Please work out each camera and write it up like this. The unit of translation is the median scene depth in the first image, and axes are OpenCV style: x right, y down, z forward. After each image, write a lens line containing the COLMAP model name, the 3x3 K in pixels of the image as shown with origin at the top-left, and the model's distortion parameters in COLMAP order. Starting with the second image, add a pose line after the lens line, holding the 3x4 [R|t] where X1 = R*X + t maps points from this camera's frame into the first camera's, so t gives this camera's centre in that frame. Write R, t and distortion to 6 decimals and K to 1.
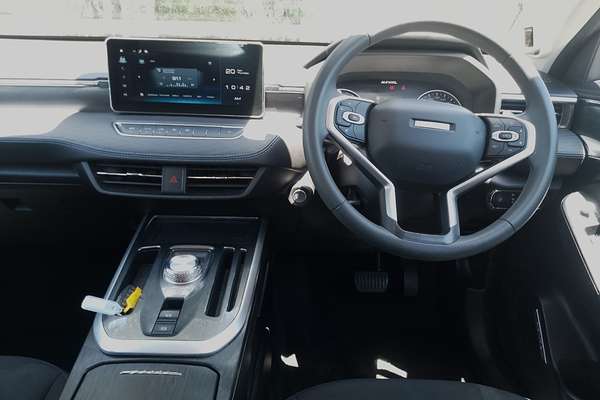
lens RADIAL K [[450.2, 0, 304.7], [0, 450.2, 197.3], [0, 0, 1]] dist [0.001361, -0.005497]
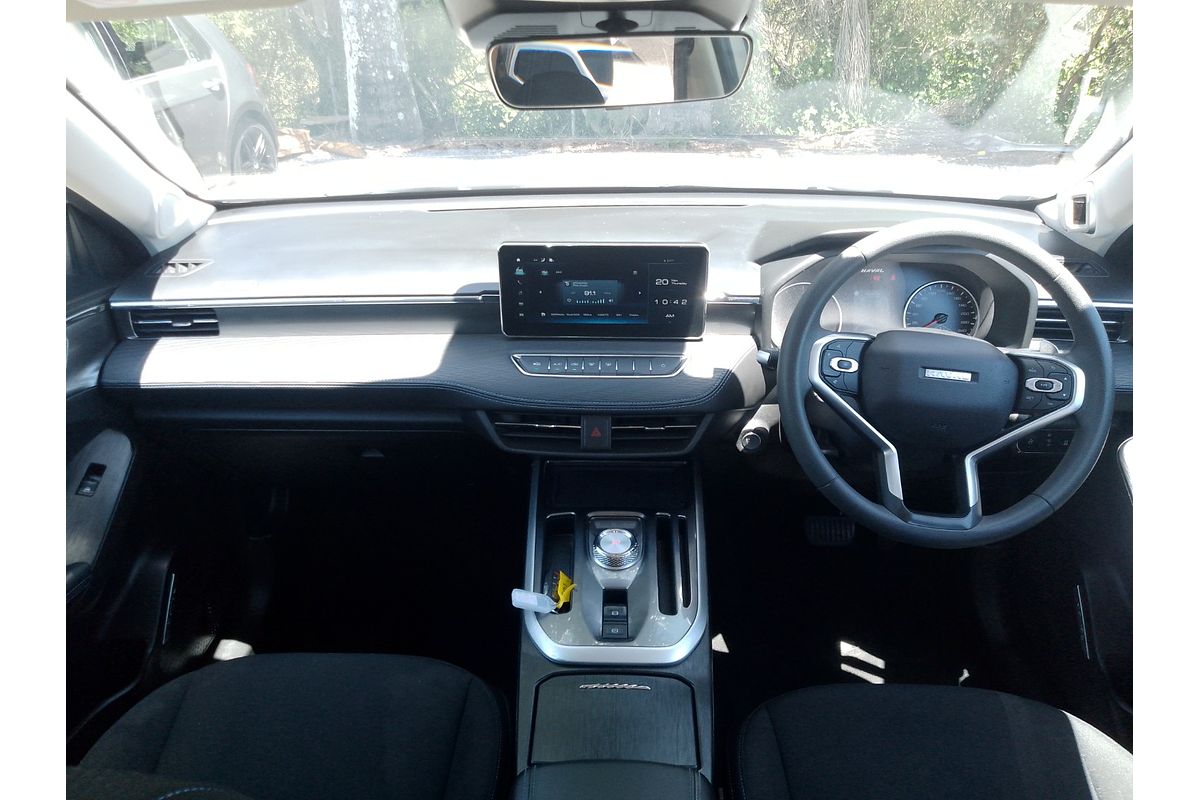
lens RADIAL K [[801.1, 0, 603.4], [0, 801.1, 397.4], [0, 0, 1]] dist [0.003589, 0.000701]
pose [[0.998122, -0.016805, -0.058902, -0.207520], [0.022461, 0.995058, 0.096720, -0.243386], [0.056986, -0.097861, 0.993567, -0.373143]]
